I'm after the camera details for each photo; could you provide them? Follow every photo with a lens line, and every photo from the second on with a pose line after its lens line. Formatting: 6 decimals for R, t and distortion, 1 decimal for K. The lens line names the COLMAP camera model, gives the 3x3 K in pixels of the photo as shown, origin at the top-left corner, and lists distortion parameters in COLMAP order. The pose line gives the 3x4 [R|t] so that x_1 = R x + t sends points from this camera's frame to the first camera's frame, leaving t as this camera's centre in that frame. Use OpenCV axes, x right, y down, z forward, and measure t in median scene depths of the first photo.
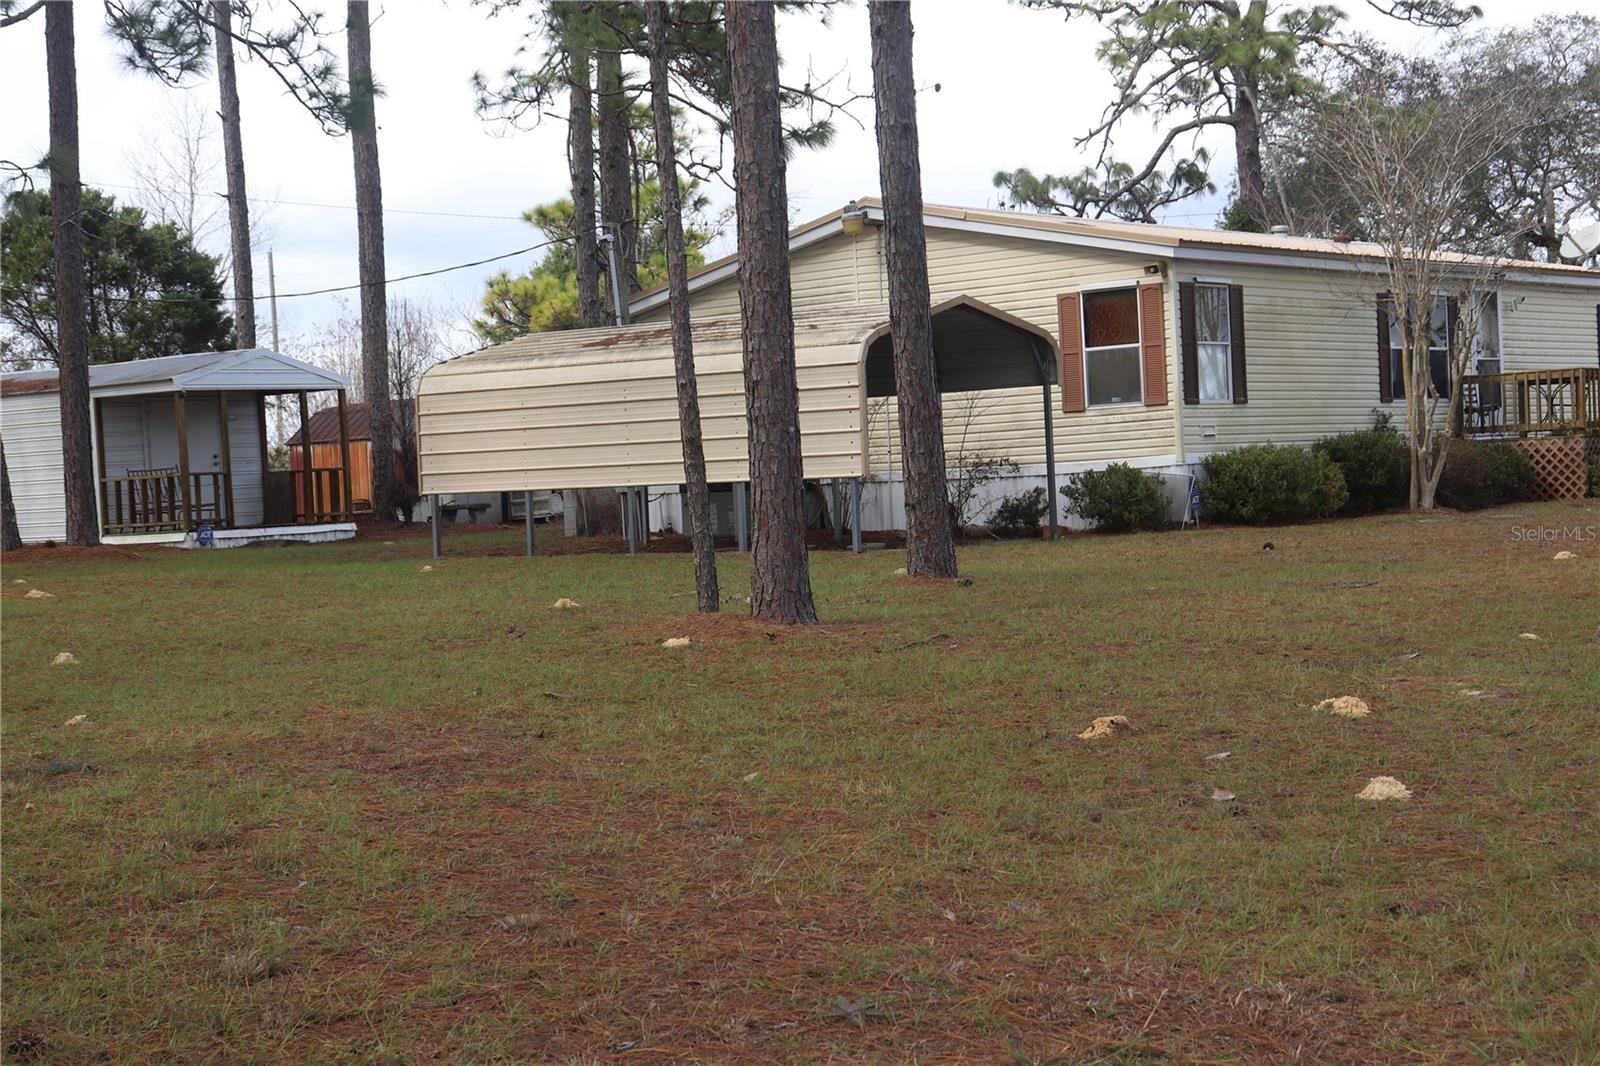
lens RADIAL K [[2453.8, 0, 799.8], [0, 2453.8, 522.4], [0, 0, 1]] dist [0.209830, 0.000000]
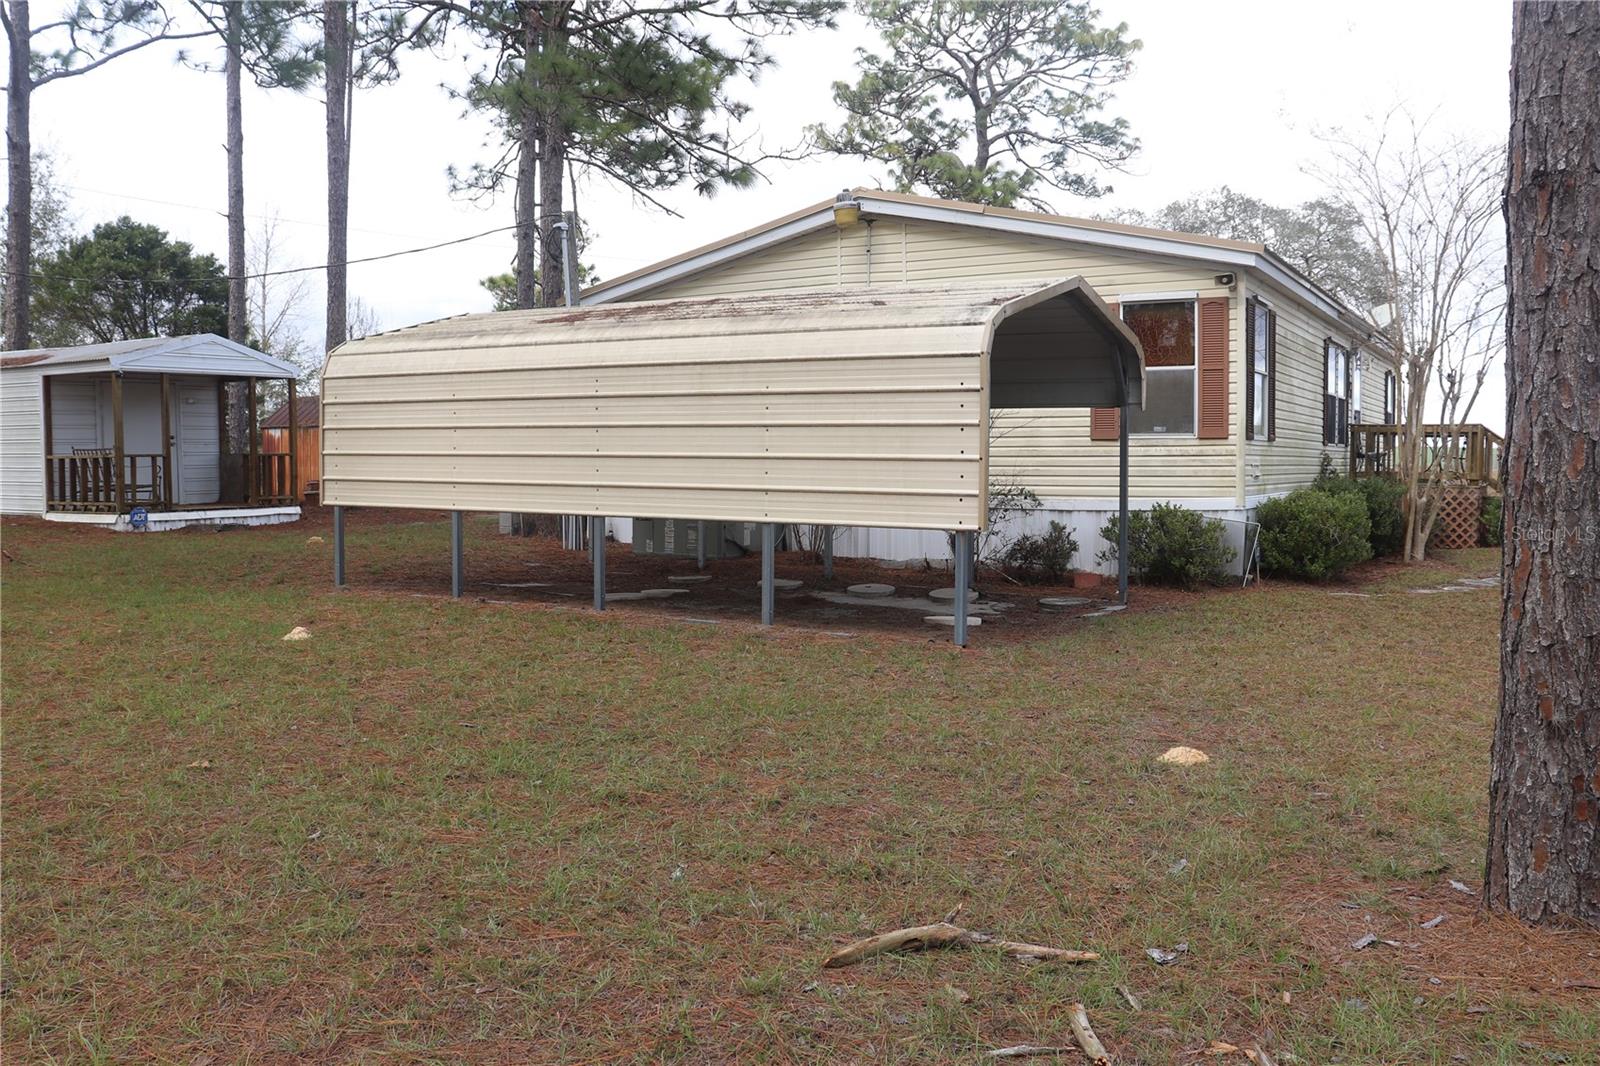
lens RADIAL K [[1351.8, 0, 809.0], [0, 1351.8, 543.0], [0, 0, 1]] dist [-0.090309, 0.029412]
pose [[0.990158, 0.041172, 0.133762, -0.044251], [-0.046924, 0.998092, 0.040136, -0.018512], [-0.131855, -0.046017, 0.990200, 0.438846]]
